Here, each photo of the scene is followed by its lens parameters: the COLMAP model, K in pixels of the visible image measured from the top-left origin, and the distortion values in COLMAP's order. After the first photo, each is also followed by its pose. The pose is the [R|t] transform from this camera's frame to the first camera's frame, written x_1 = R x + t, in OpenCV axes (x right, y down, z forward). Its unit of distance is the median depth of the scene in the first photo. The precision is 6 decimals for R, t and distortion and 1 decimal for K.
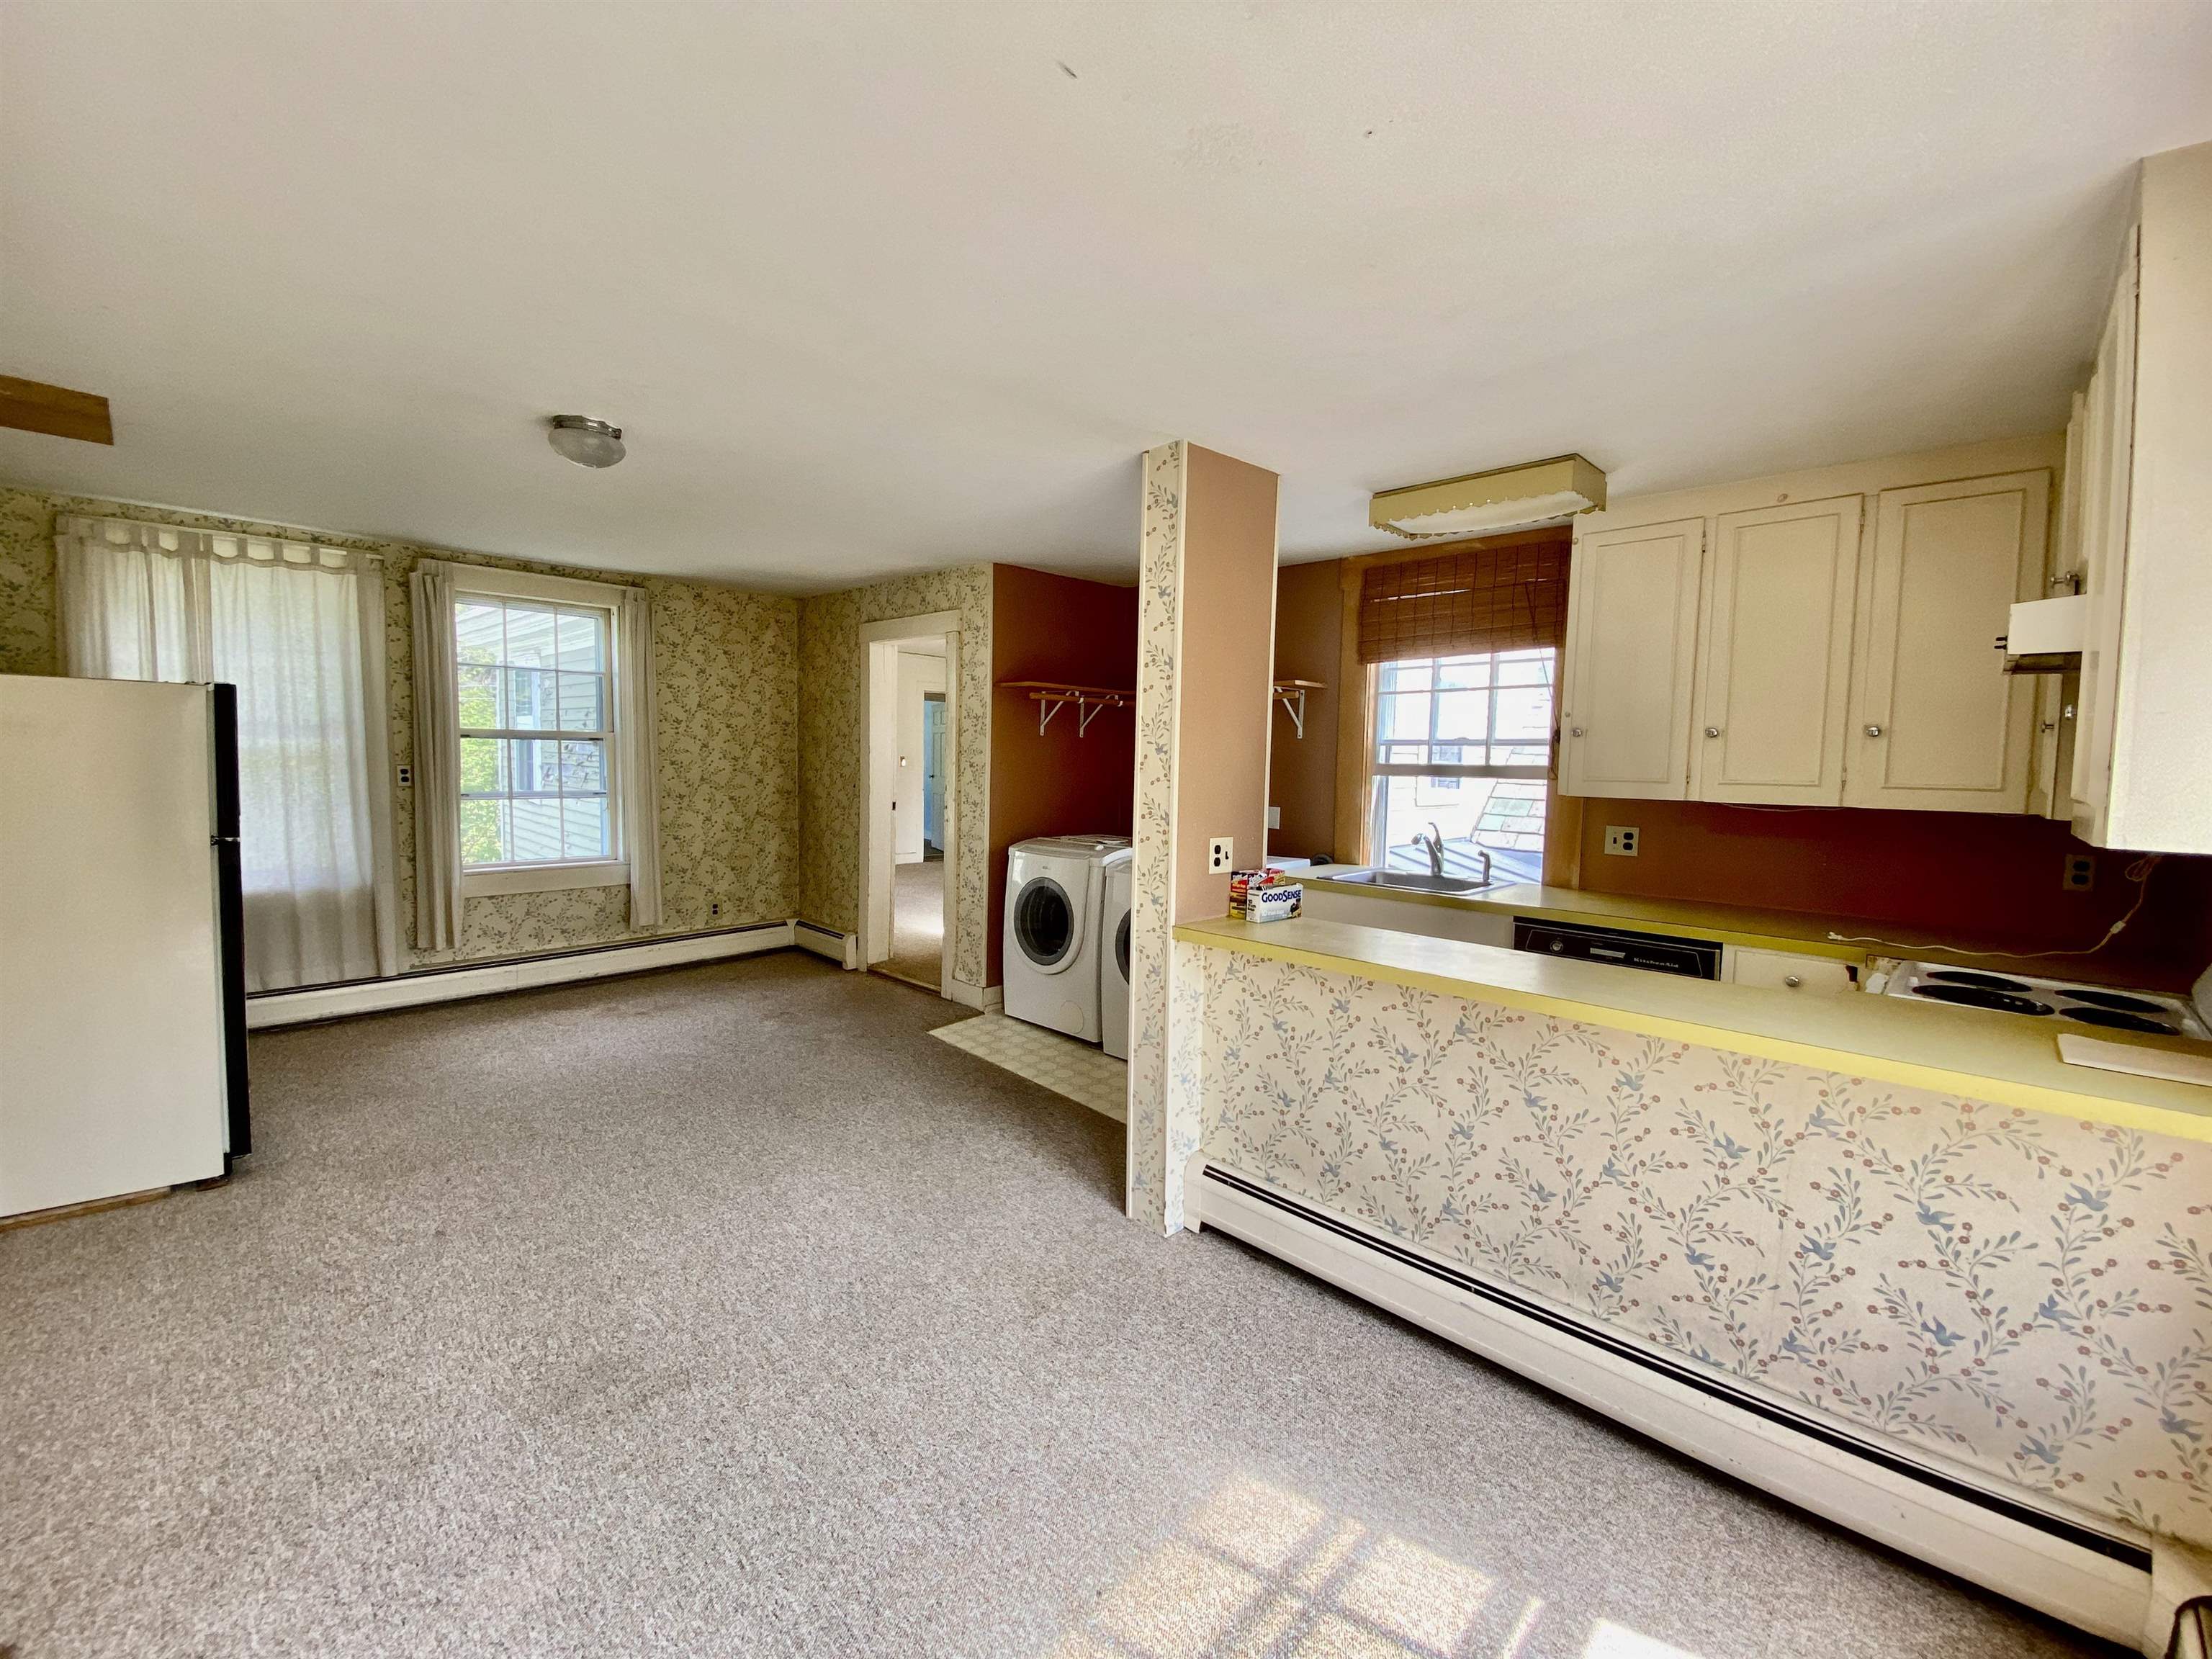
lens RADIAL K [[897.1, 0, 1116.0], [0, 897.1, 811.6], [0, 0, 1]] dist [-0.008200, -0.001763]
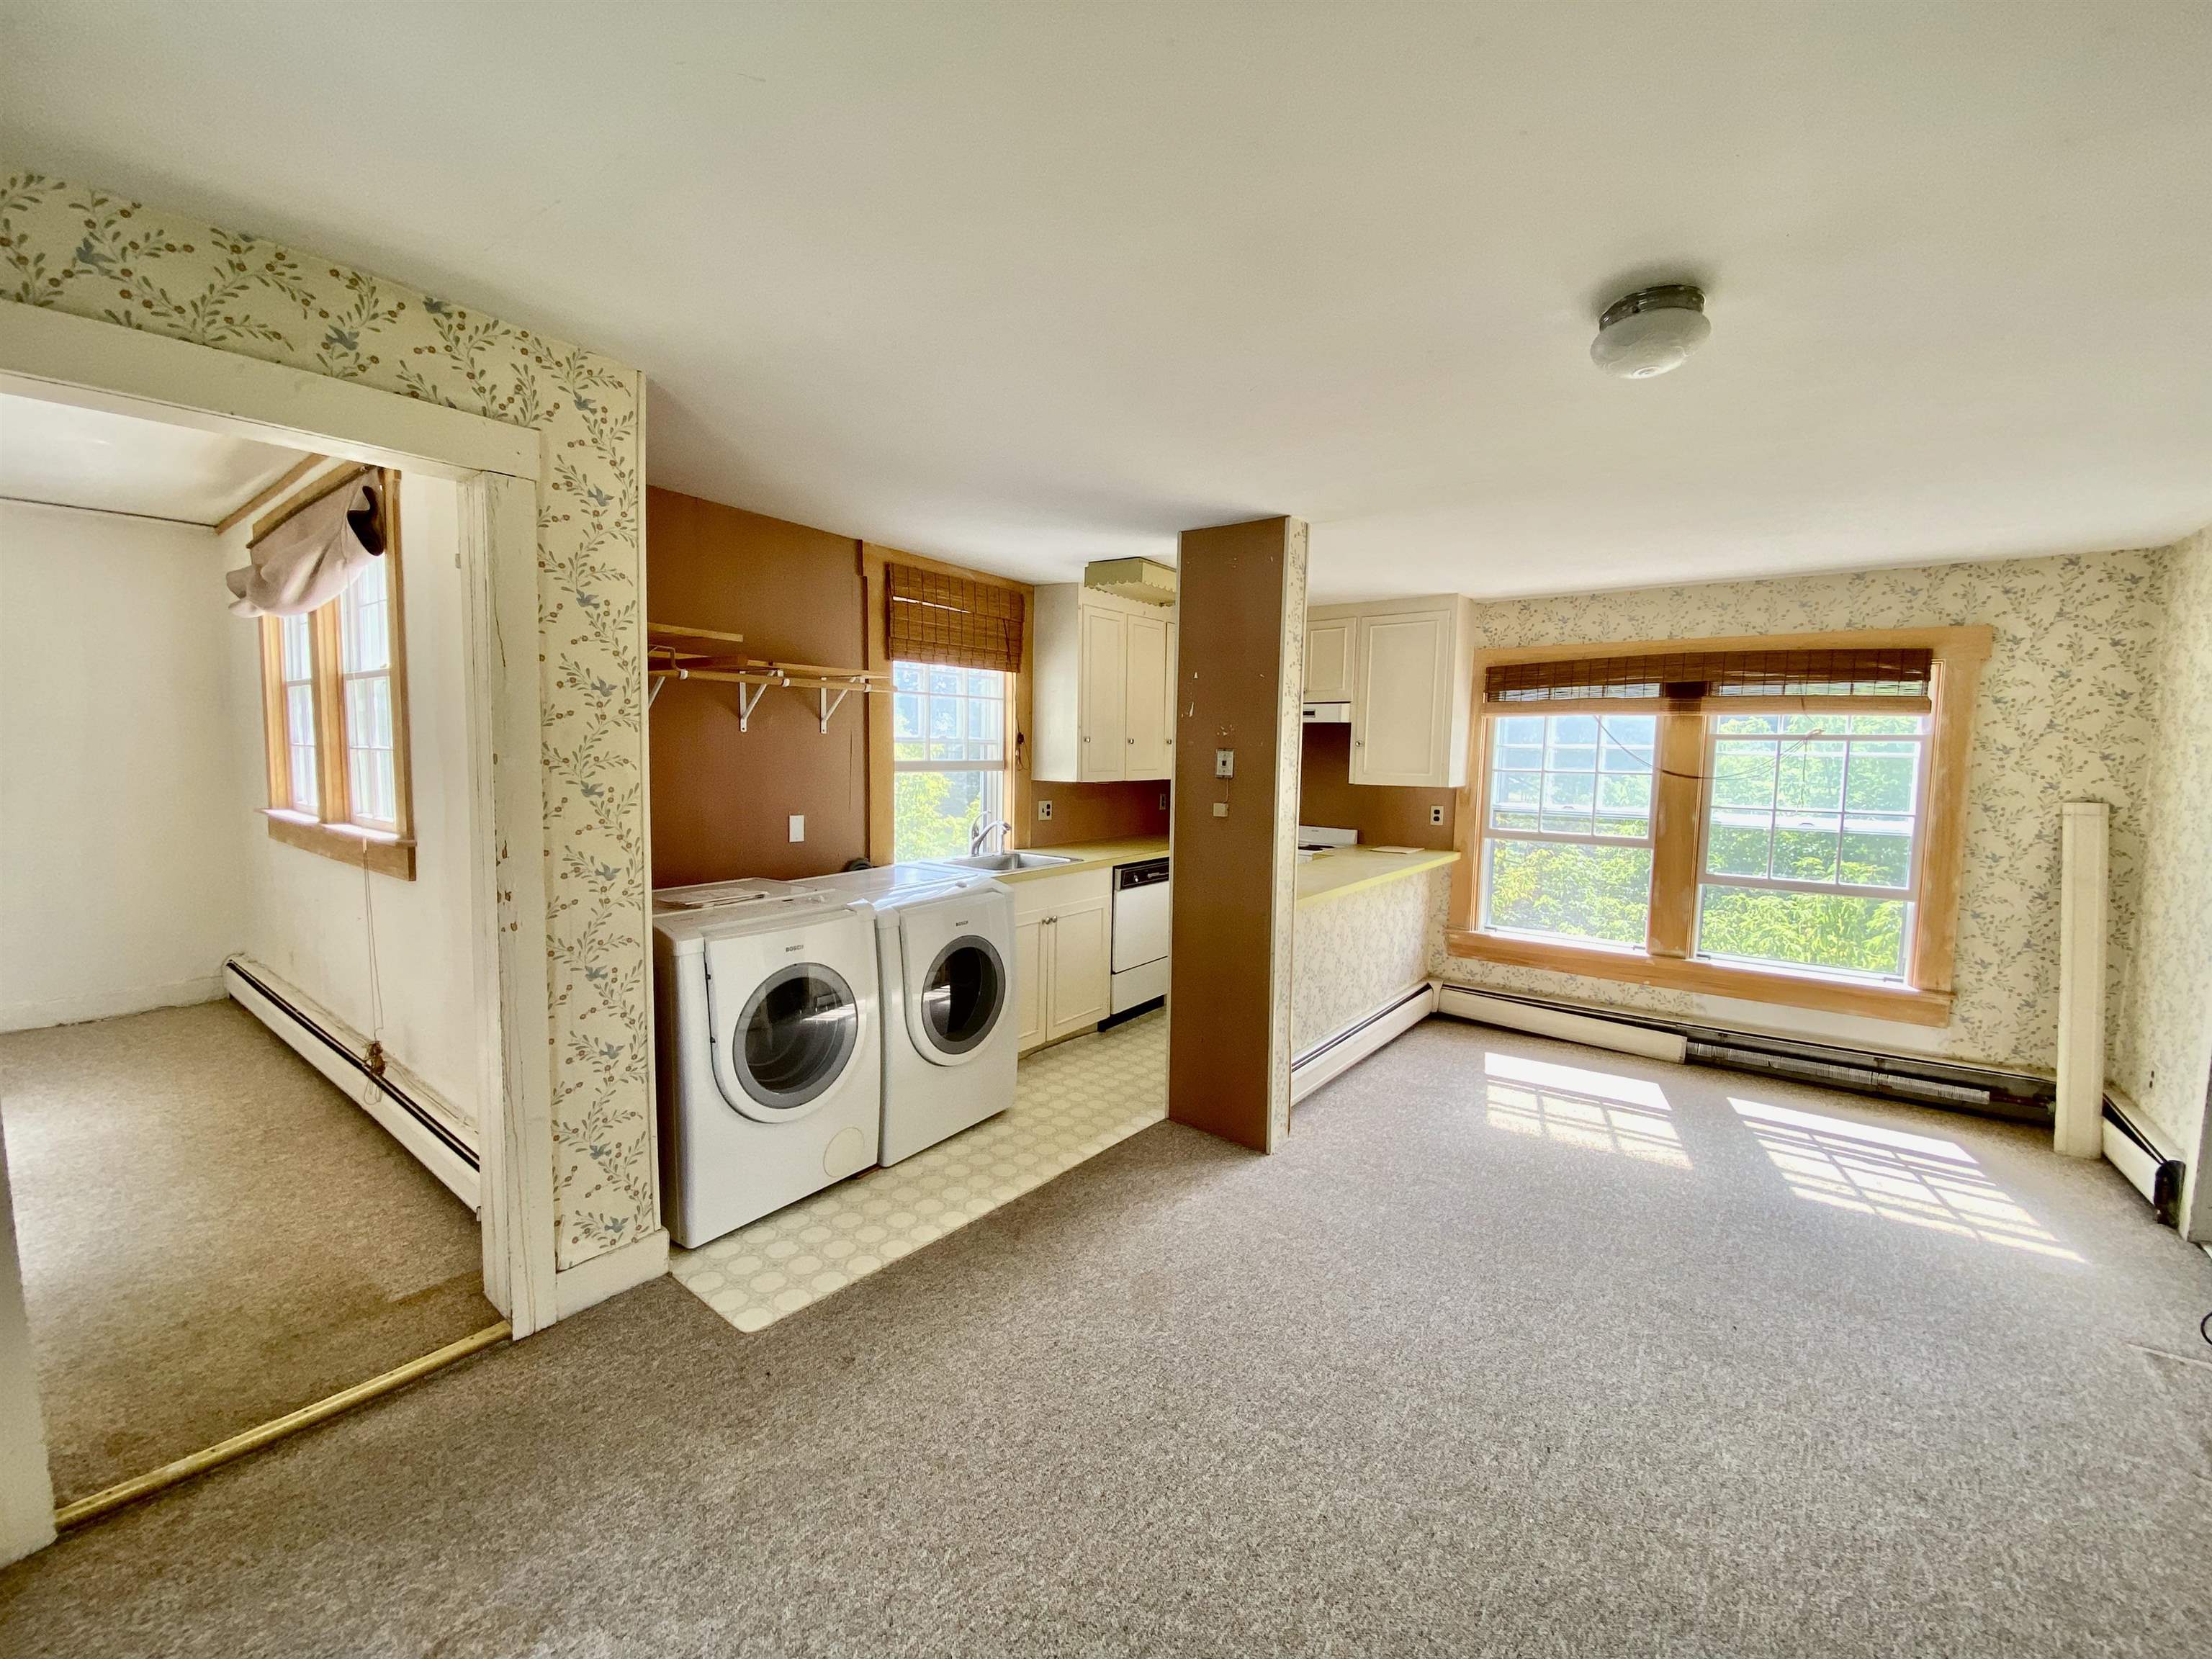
lens RADIAL K [[897.1, 0, 1114.7], [0, 897.1, 821.6], [0, 0, 1]] dist [-0.008200, -0.001763]
pose [[-0.116183, -0.100691, 0.988111, -0.724140], [0.048967, 0.993058, 0.106952, -0.080865], [-0.992020, 0.060811, -0.110446, 0.873990]]
